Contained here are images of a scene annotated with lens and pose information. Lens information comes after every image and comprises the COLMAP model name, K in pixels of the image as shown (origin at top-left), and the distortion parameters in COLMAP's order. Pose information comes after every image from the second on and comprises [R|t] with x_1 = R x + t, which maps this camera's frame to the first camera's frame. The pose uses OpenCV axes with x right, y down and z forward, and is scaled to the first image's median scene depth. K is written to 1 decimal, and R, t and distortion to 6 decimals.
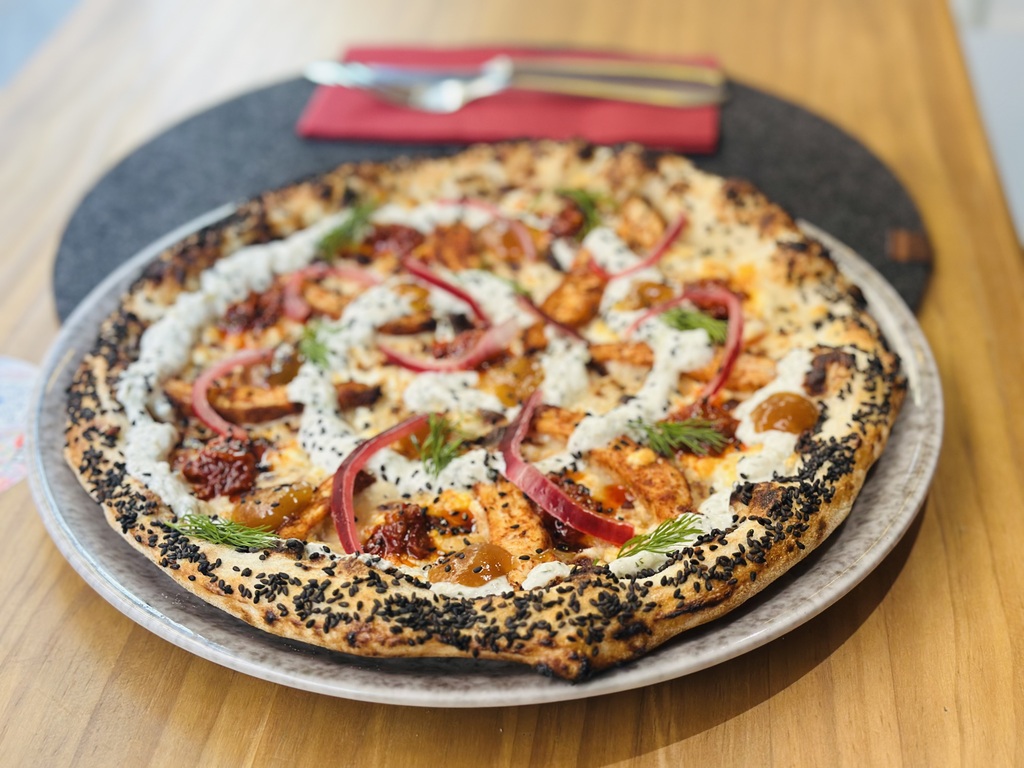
lens RADIAL K [[1444.3, 0, 512.0], [0, 1444.3, 384.0], [0, 0, 1]] dist [0.147318, -0.039391]
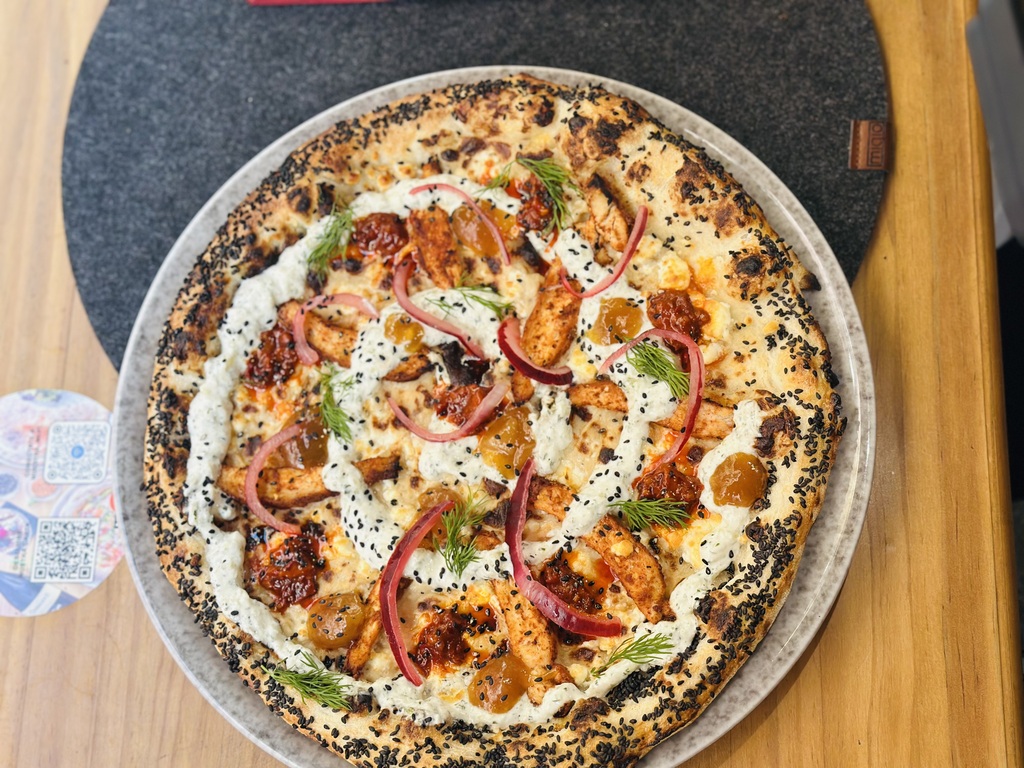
lens RADIAL K [[1444.3, 0, 512.0], [0, 1444.3, 384.0], [0, 0, 1]] dist [0.147318, -0.039391]
pose [[0.988762, -0.123039, -0.084917, 0.116375], [0.149333, 0.786191, 0.599670, -0.792898], [-0.007022, -0.605612, 0.795729, 0.106573]]
